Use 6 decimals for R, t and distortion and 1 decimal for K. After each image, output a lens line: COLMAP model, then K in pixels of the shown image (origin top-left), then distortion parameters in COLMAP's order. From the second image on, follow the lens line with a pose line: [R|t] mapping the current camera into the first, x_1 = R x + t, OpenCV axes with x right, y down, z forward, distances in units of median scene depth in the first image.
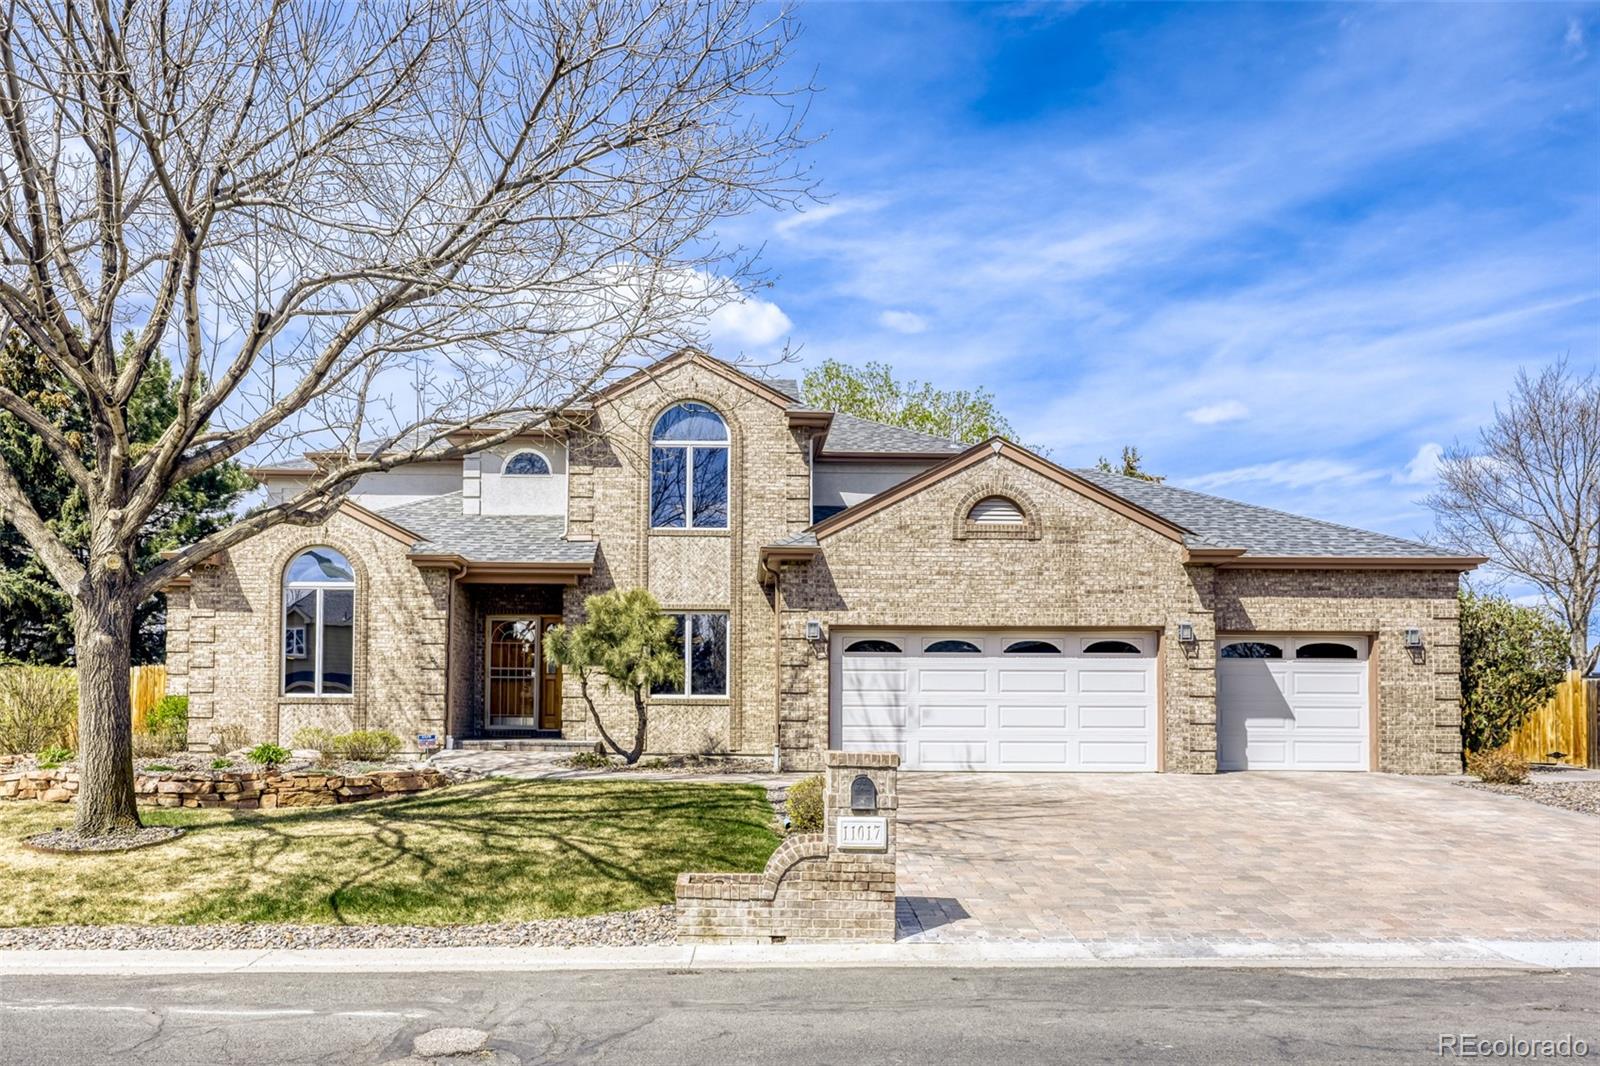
lens RADIAL K [[2007.8, 0, 800.5], [0, 2007.8, 544.9], [0, 0, 1]] dist [-0.033830, 0.000000]
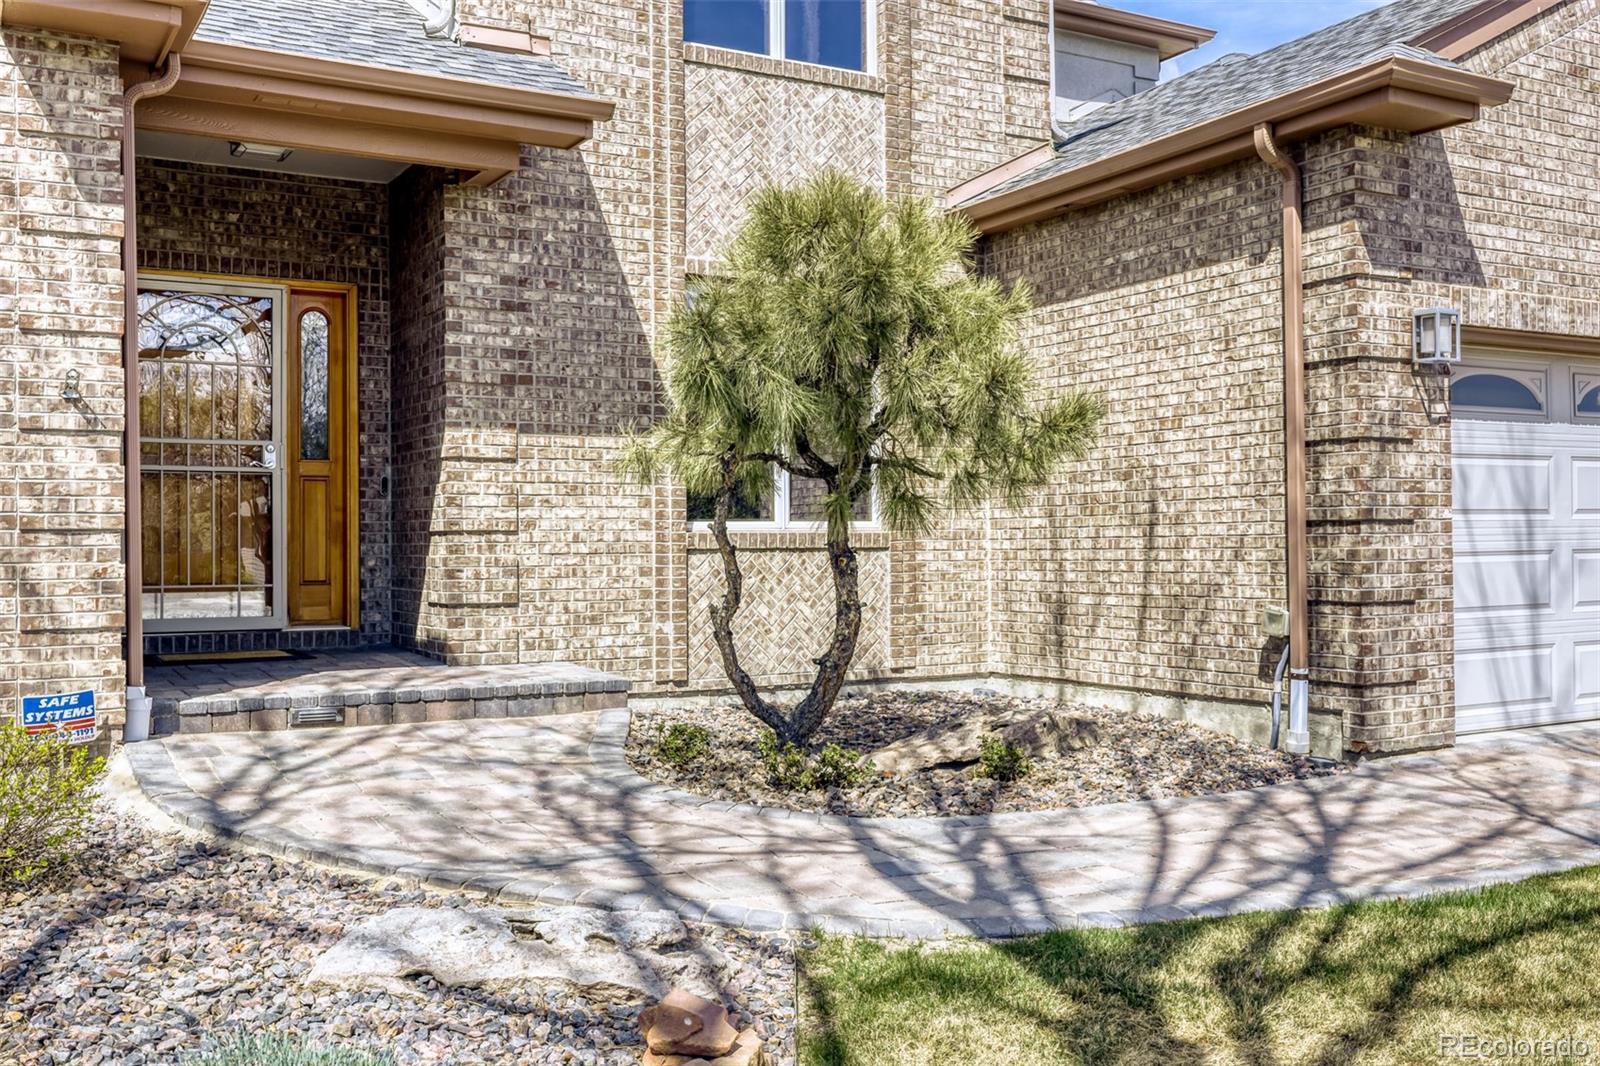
lens RADIAL K [[1617.6, 0, 791.6], [0, 1617.6, 523.7], [0, 0, 1]] dist [0.002961, 0.000000]
pose [[0.826854, -0.008656, 0.562350, -0.238494], [-0.040856, 0.996315, 0.075409, 0.057807], [-0.560931, -0.085327, 0.823454, 0.829370]]
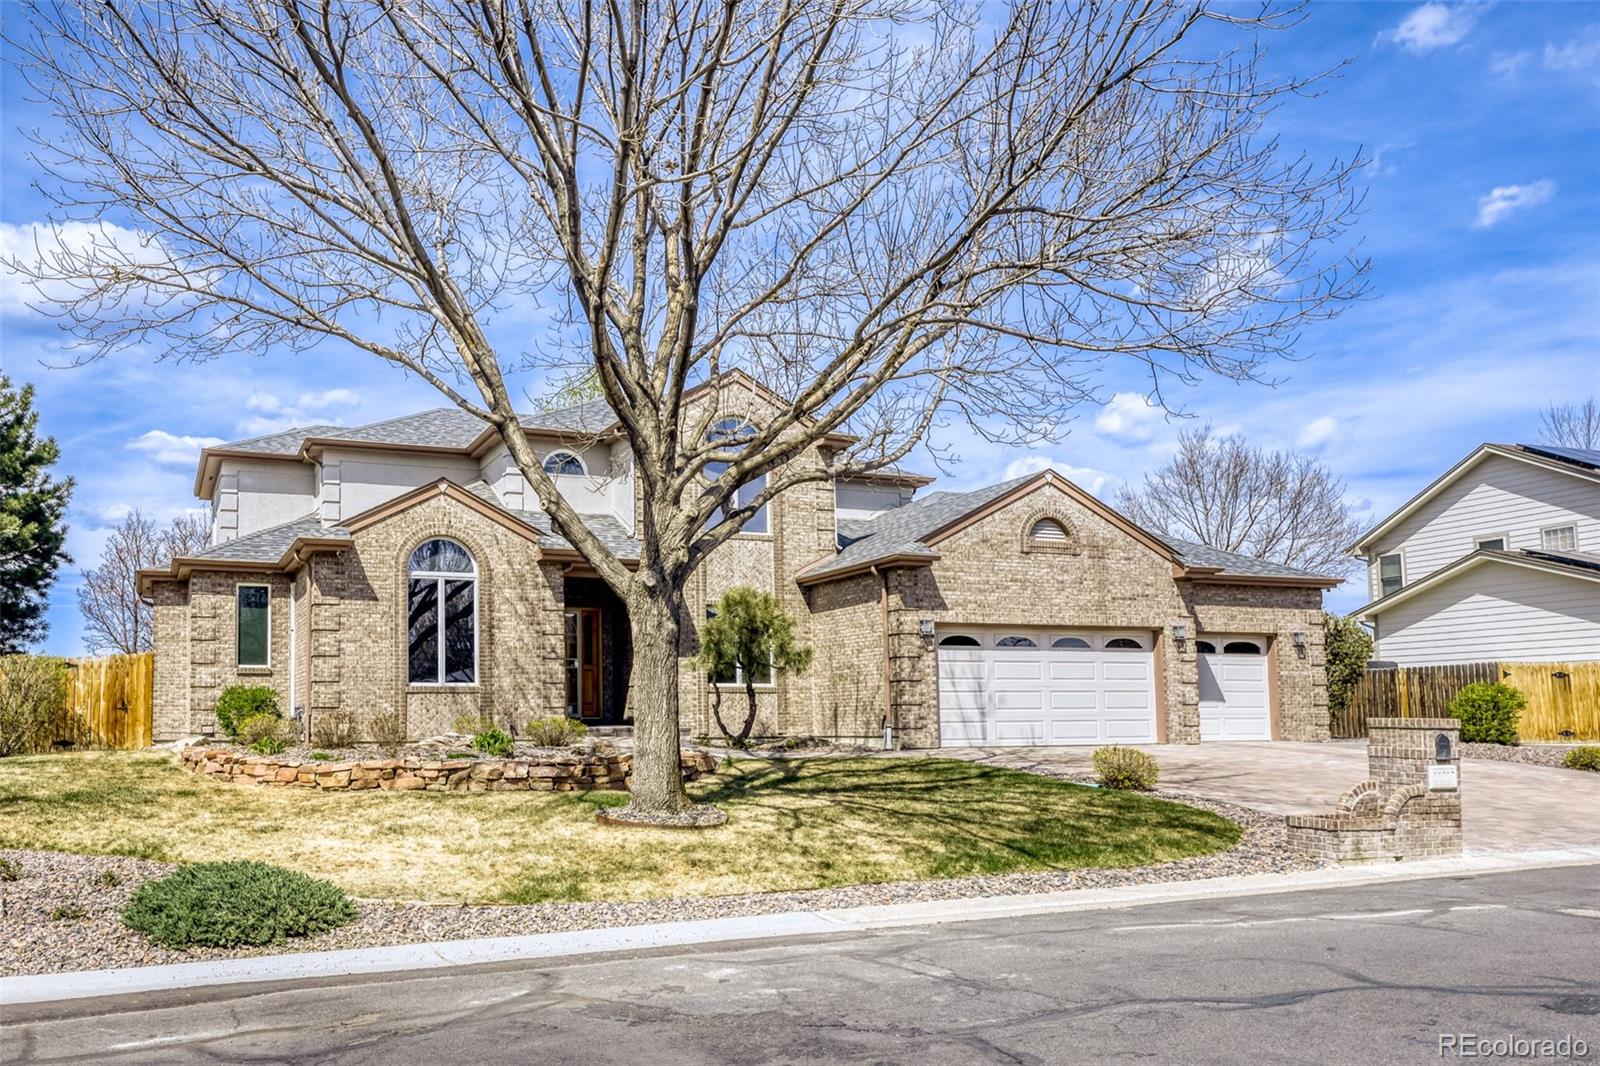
lens RADIAL K [[2007.8, 0, 795.8], [0, 2007.8, 529.9], [0, 0, 1]] dist [-0.033830, 0.000000]
pose [[0.847791, 0.039026, 0.528893, -0.672819], [-0.034723, 0.999234, -0.018072, 0.010097], [-0.529192, -0.003043, 0.848496, 0.052751]]
